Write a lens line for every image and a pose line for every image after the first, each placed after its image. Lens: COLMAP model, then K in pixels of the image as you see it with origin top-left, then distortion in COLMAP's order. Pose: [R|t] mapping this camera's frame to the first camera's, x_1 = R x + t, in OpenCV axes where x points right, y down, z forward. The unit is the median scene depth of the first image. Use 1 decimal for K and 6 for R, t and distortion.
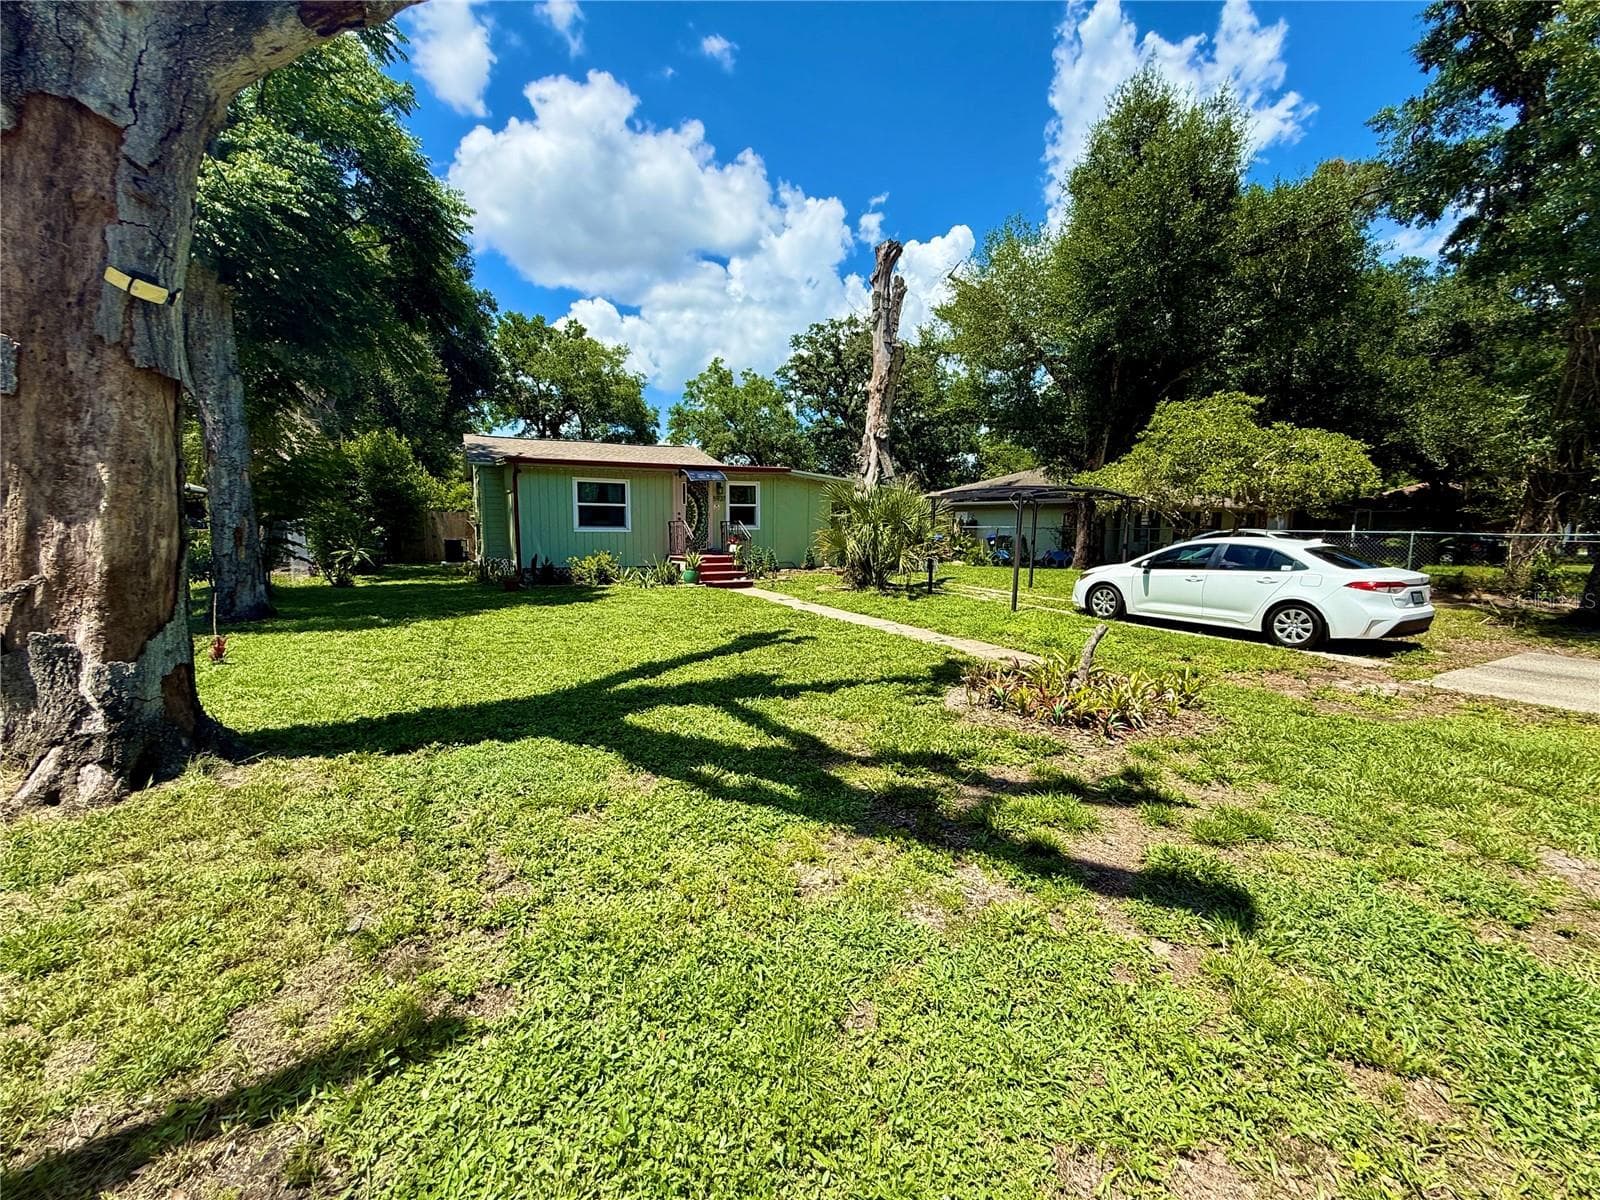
lens RADIAL K [[640.4, 0, 800.0], [0, 640.4, 600.0], [0, 0, 1]] dist [-0.001035, 0.000734]
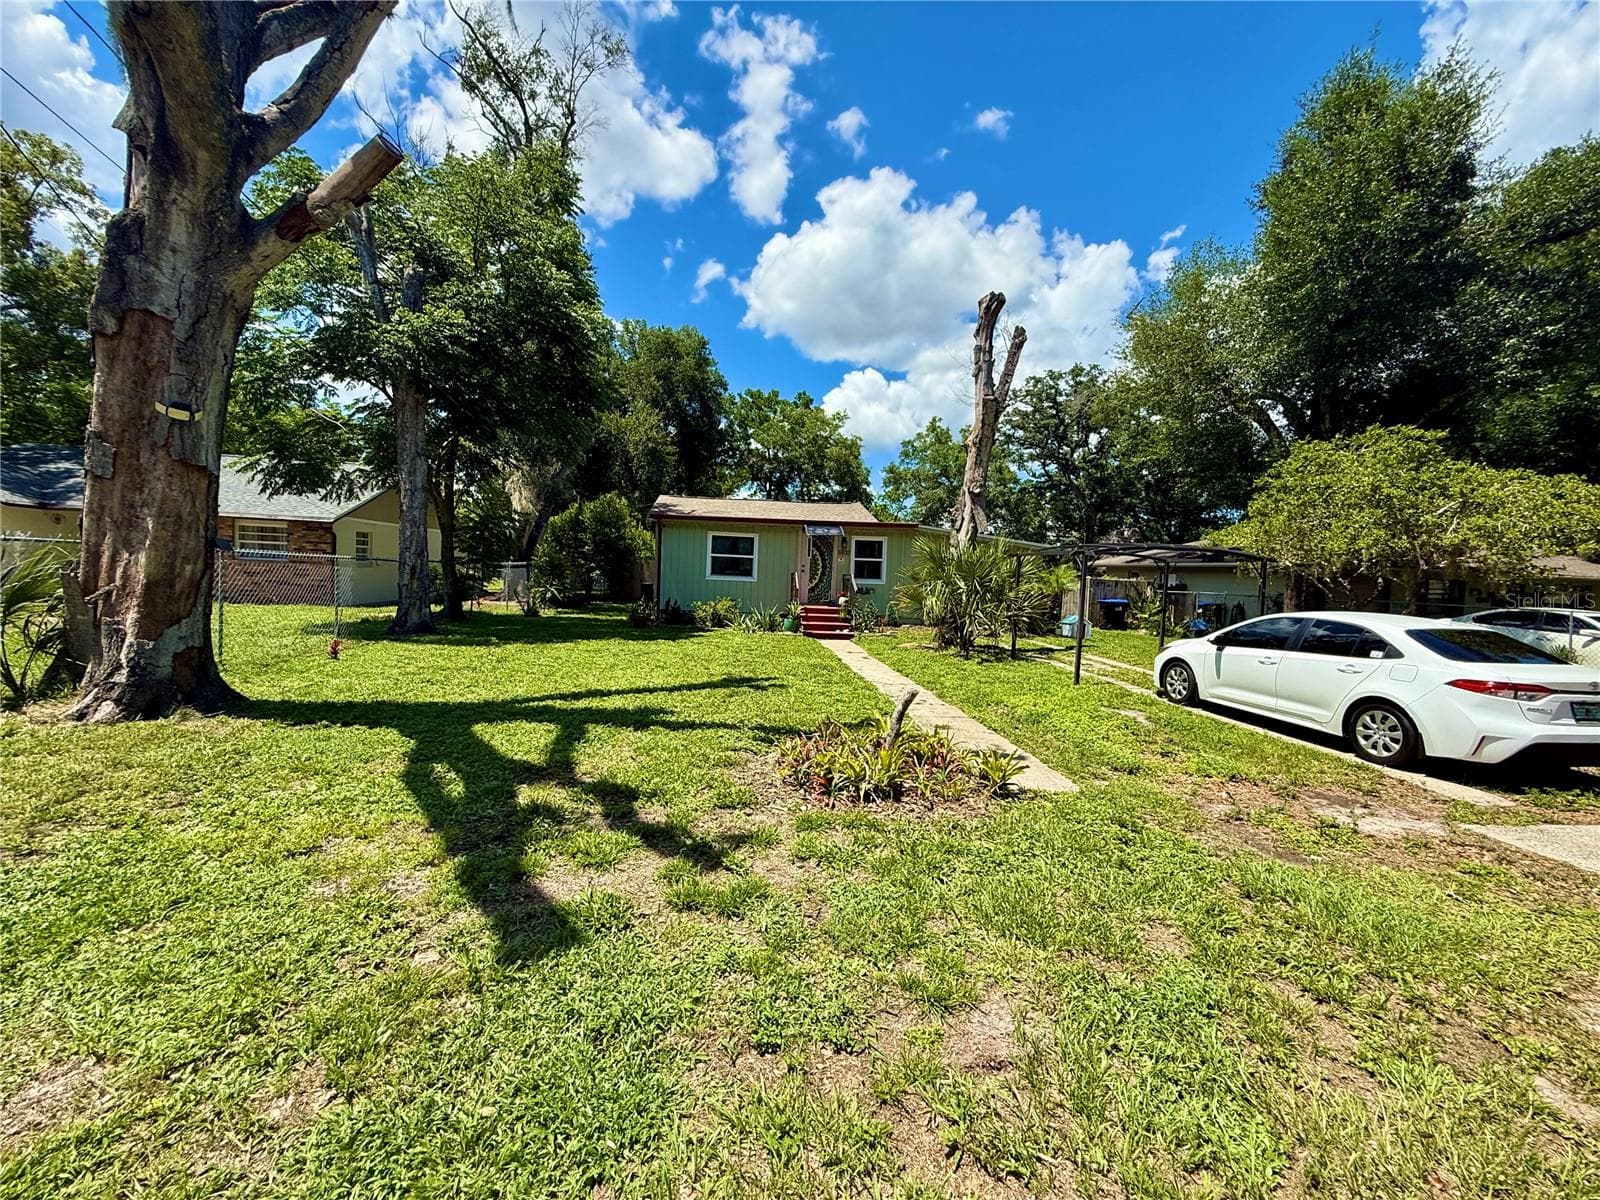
lens RADIAL K [[642.2, 0, 800.0], [0, 642.2, 600.0], [0, 0, 1]] dist [0.018078, -0.010207]
pose [[0.923893, 0.045878, -0.379890, 0.253134], [-0.078444, 0.994410, -0.070685, -0.004110], [0.374523, 0.095105, 0.922327, 0.027220]]
